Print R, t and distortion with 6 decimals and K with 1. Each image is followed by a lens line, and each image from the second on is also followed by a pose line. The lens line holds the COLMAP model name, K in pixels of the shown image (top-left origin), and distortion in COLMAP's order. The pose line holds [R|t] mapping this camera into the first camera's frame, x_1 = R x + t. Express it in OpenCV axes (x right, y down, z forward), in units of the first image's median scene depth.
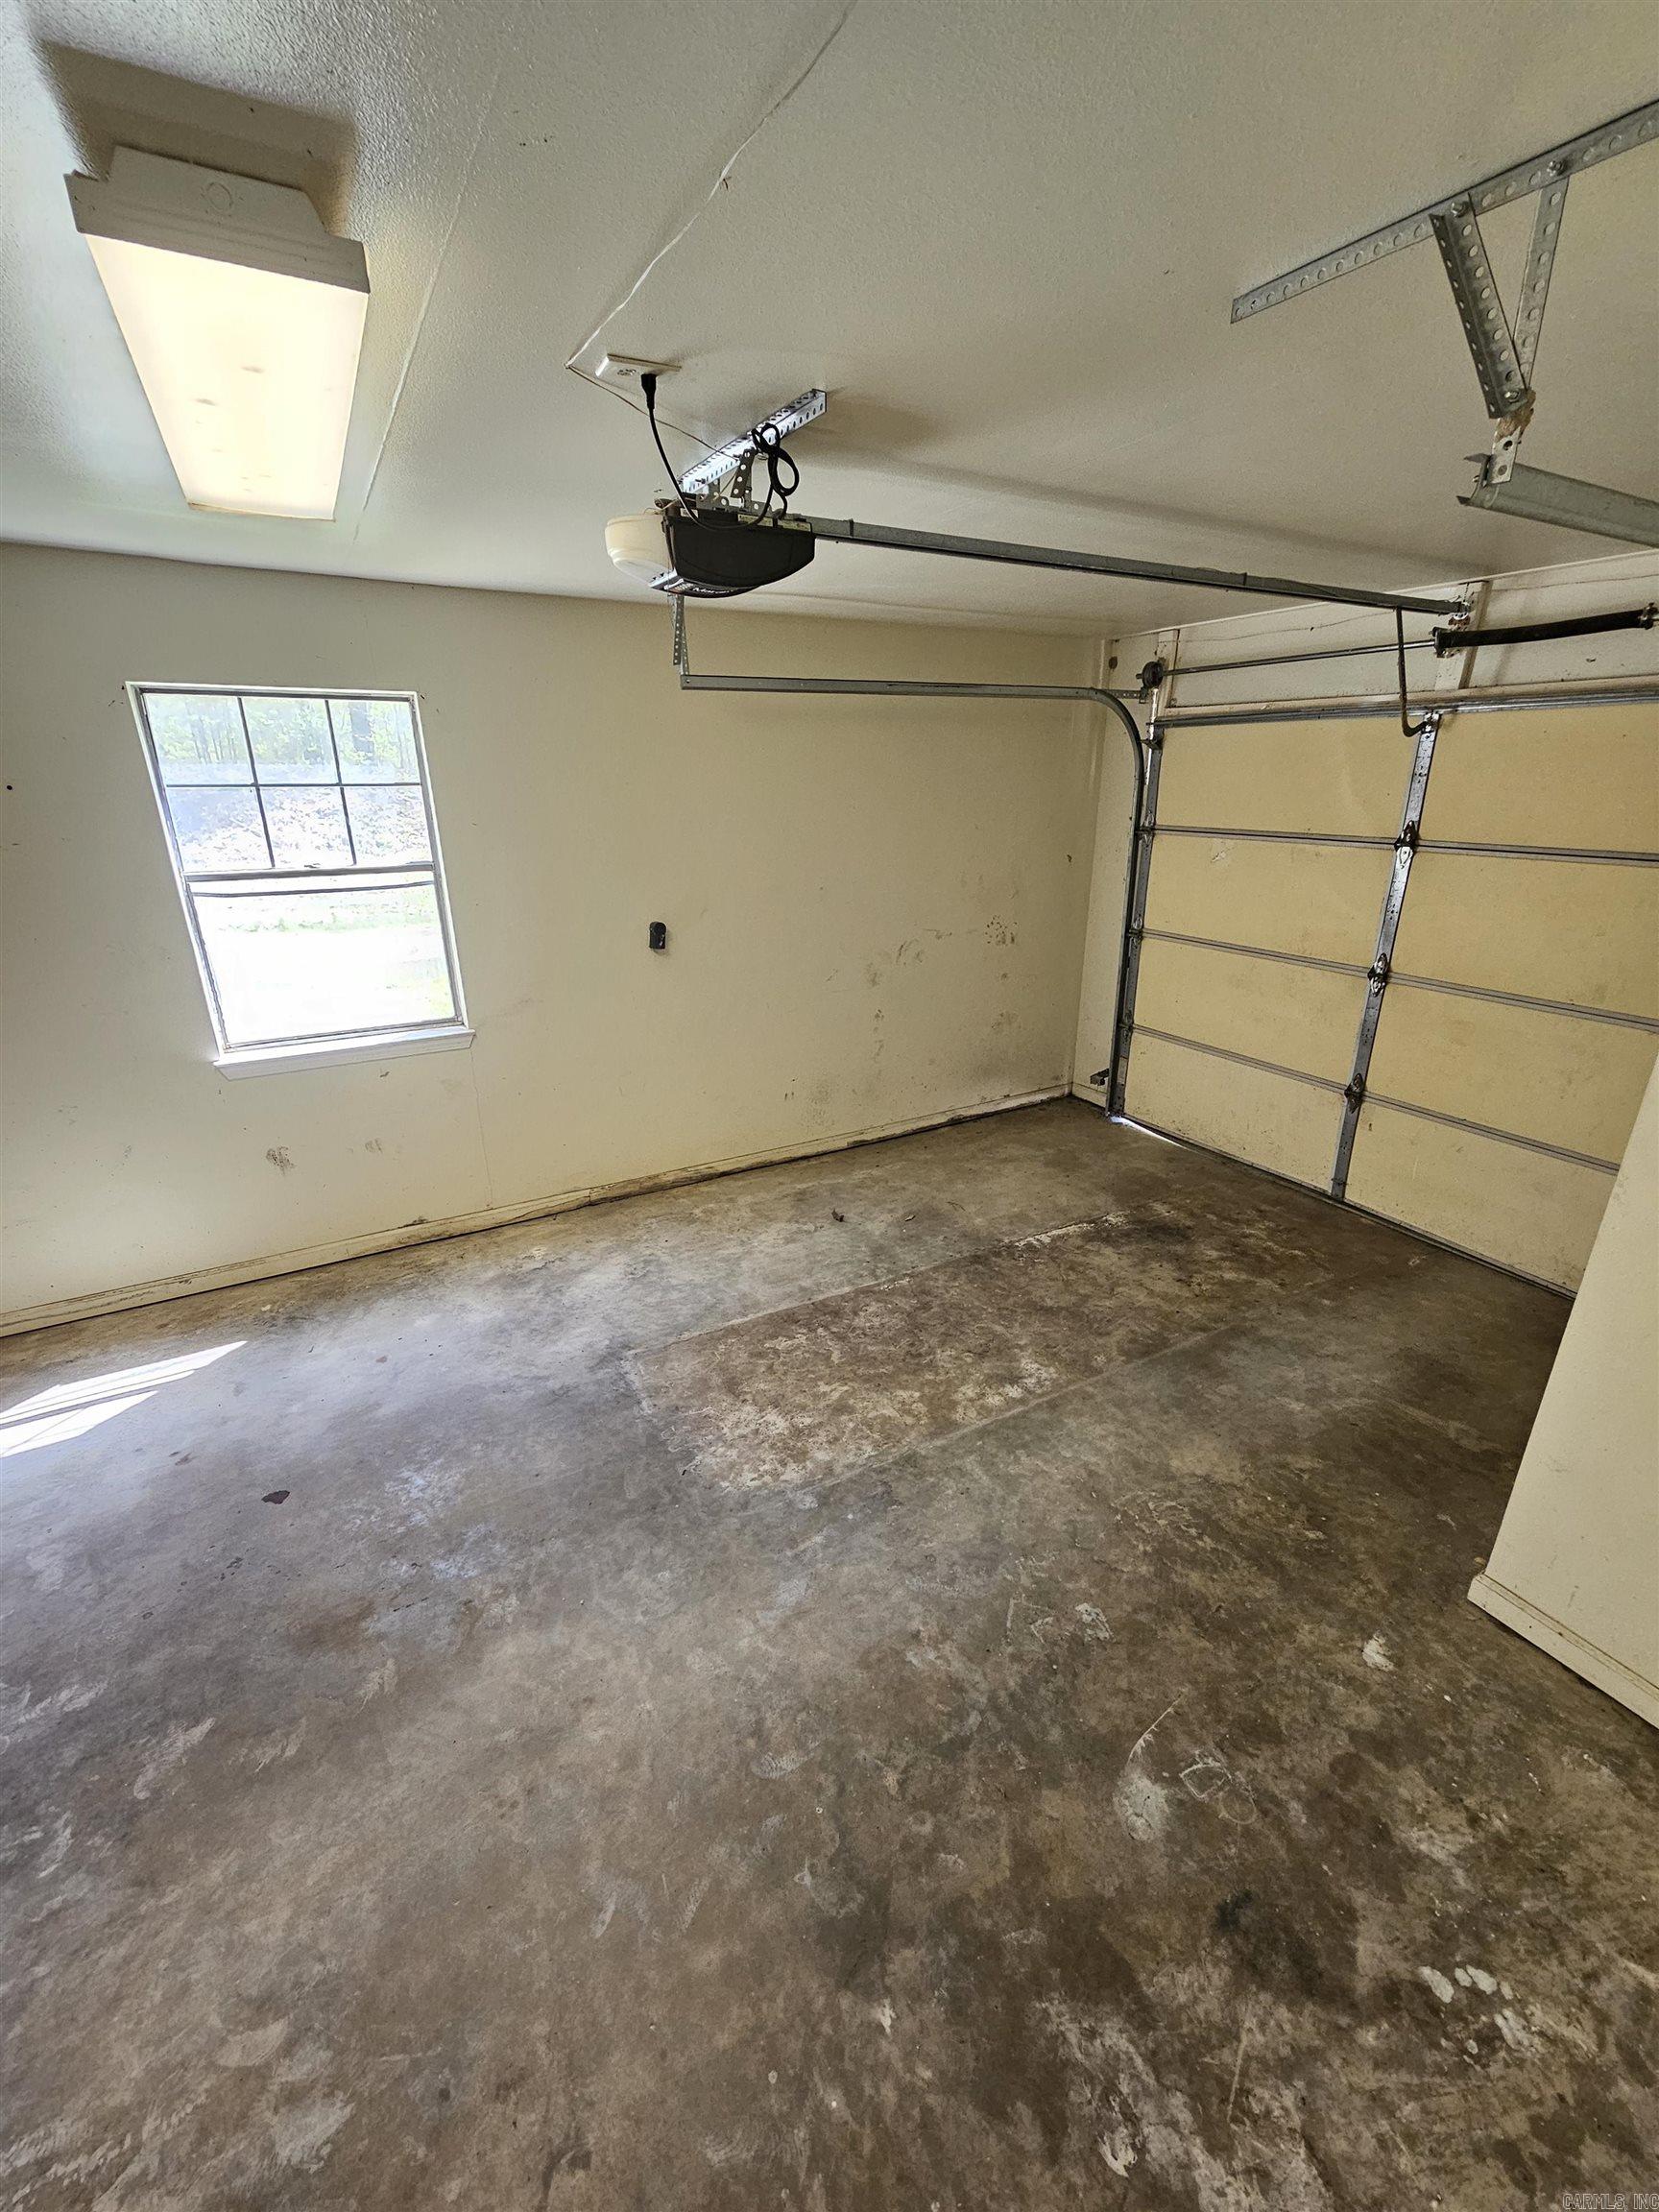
lens RADIAL K [[918.4, 0, 829.3], [0, 918.4, 1117.2], [0, 0, 1]] dist [0.000390, 0.000440]
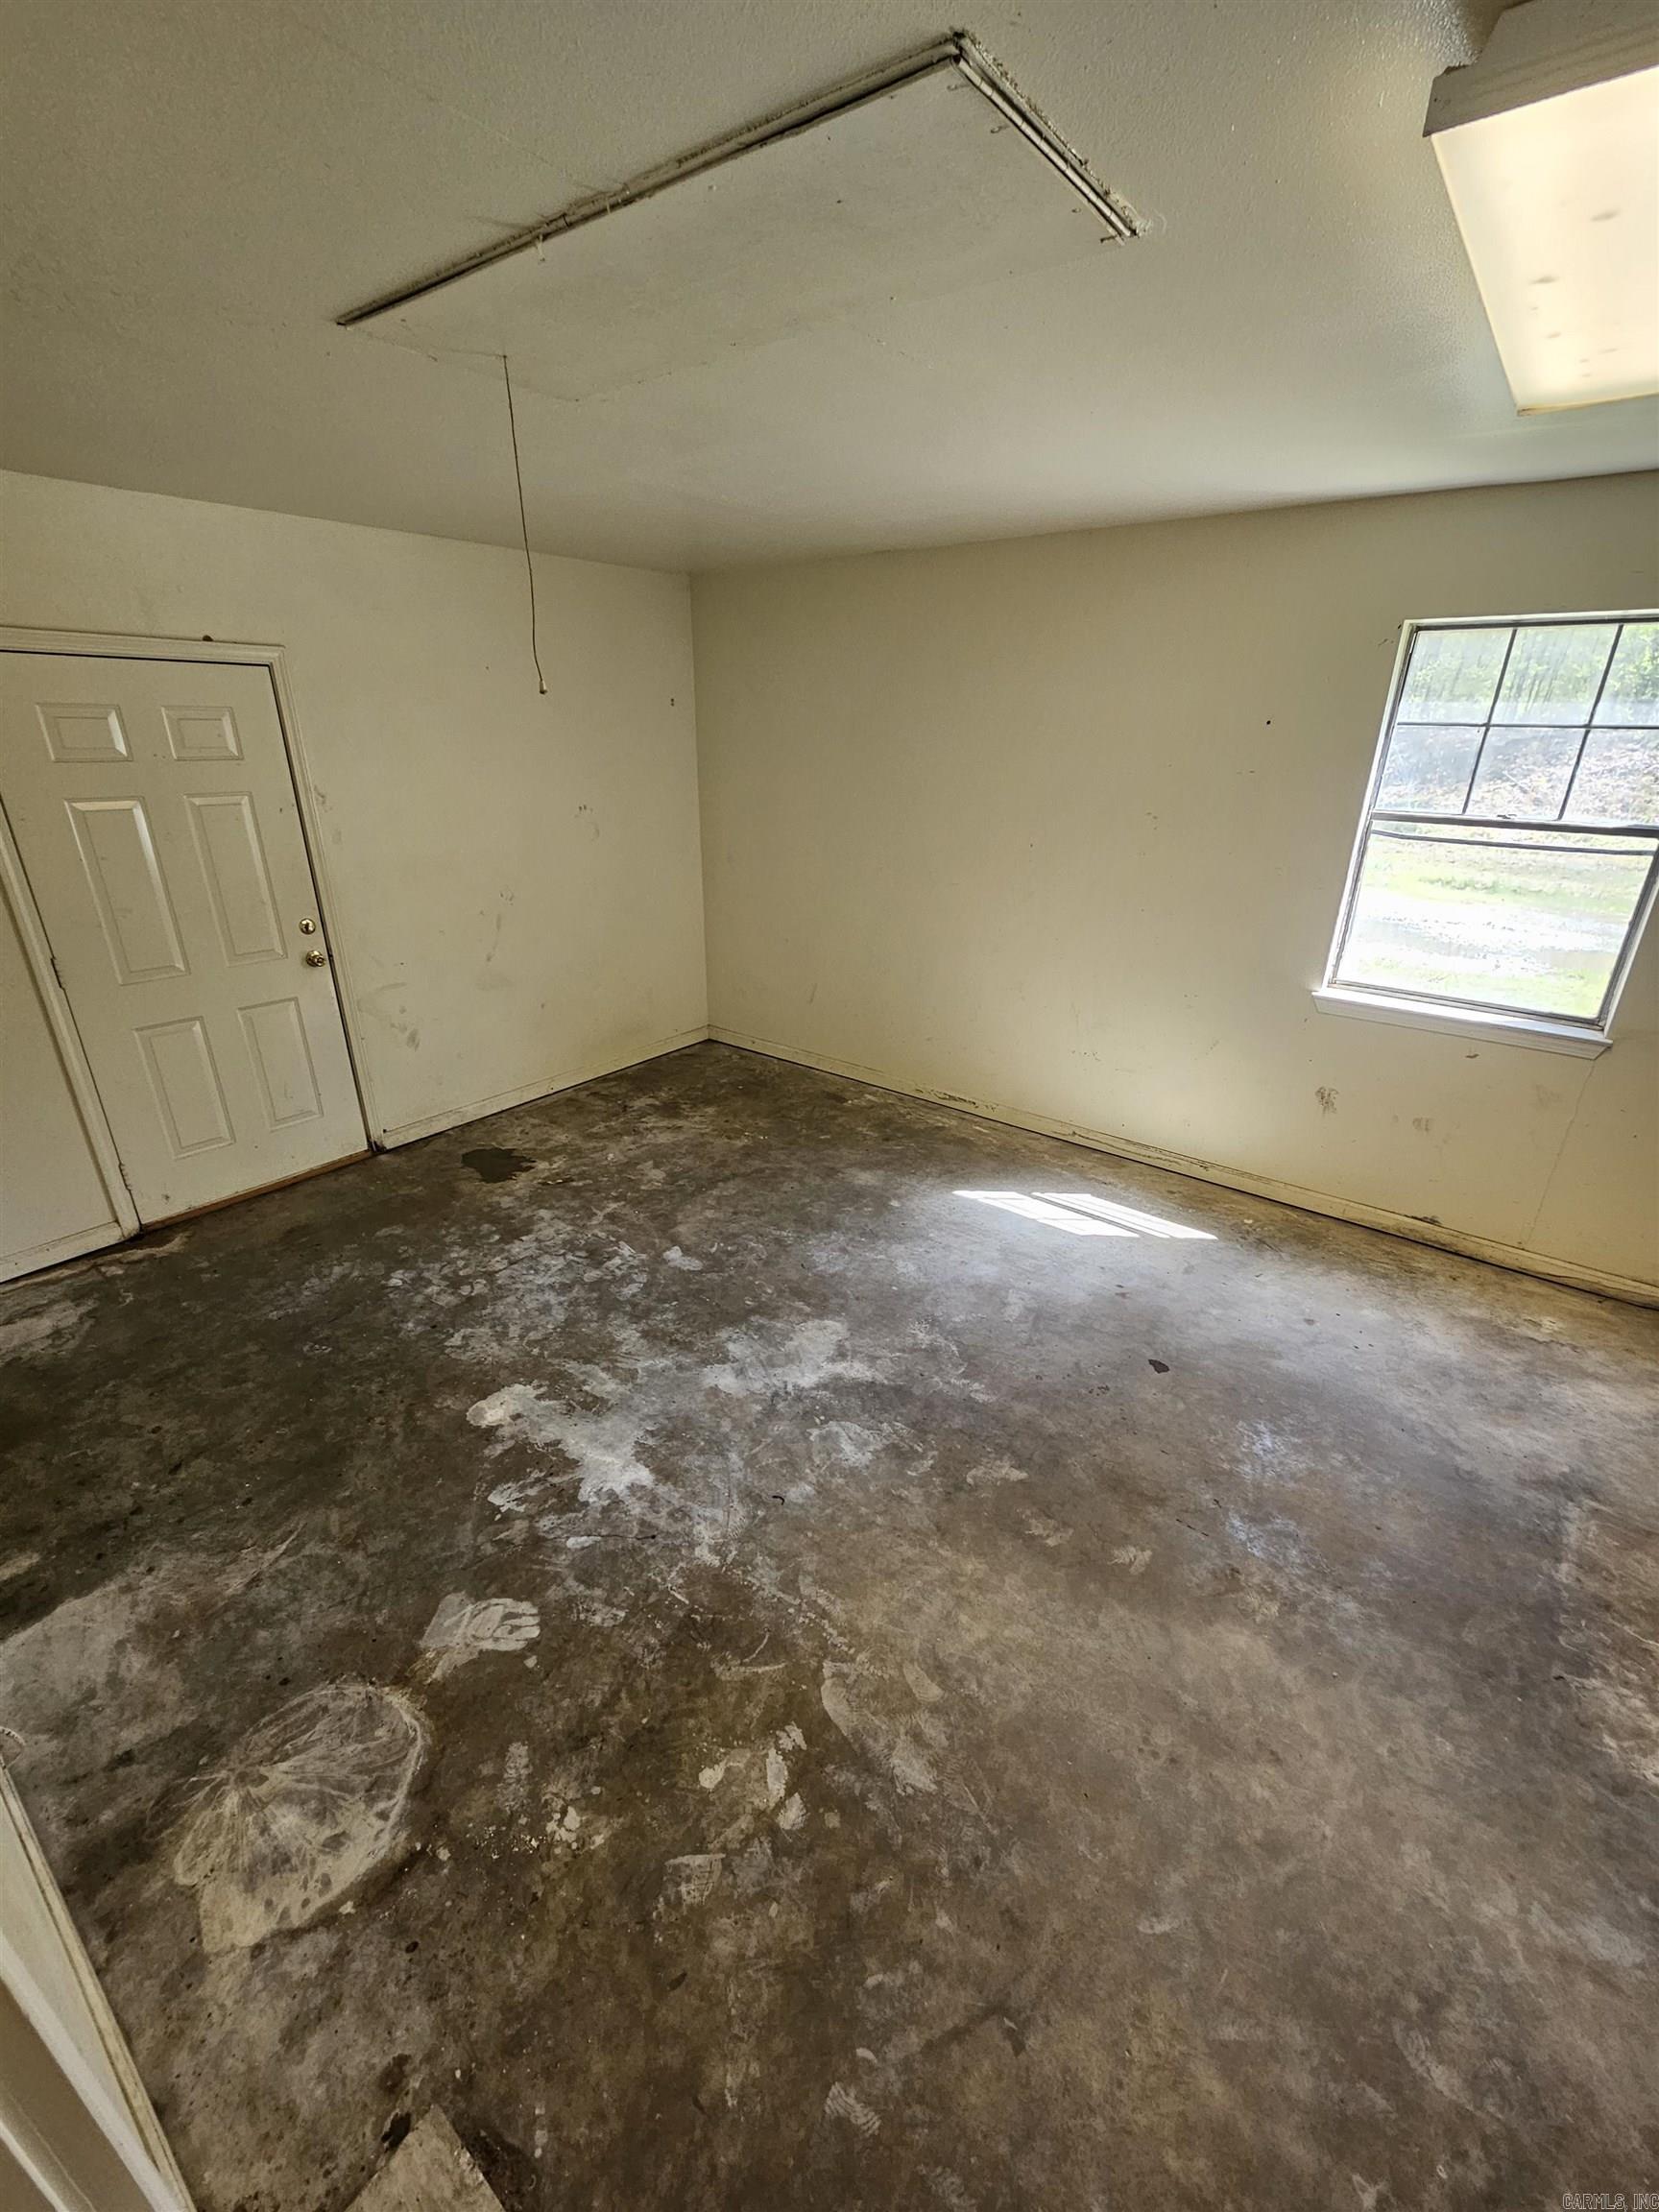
lens RADIAL K [[918.4, 0, 829.3], [0, 918.4, 1117.2], [0, 0, 1]] dist [0.000390, 0.000440]
pose [[0.372353, 0.372868, -0.849896, 0.077465], [-0.337141, 0.907531, 0.250447, -0.006434], [0.864690, 0.193280, 0.463631, 0.065405]]
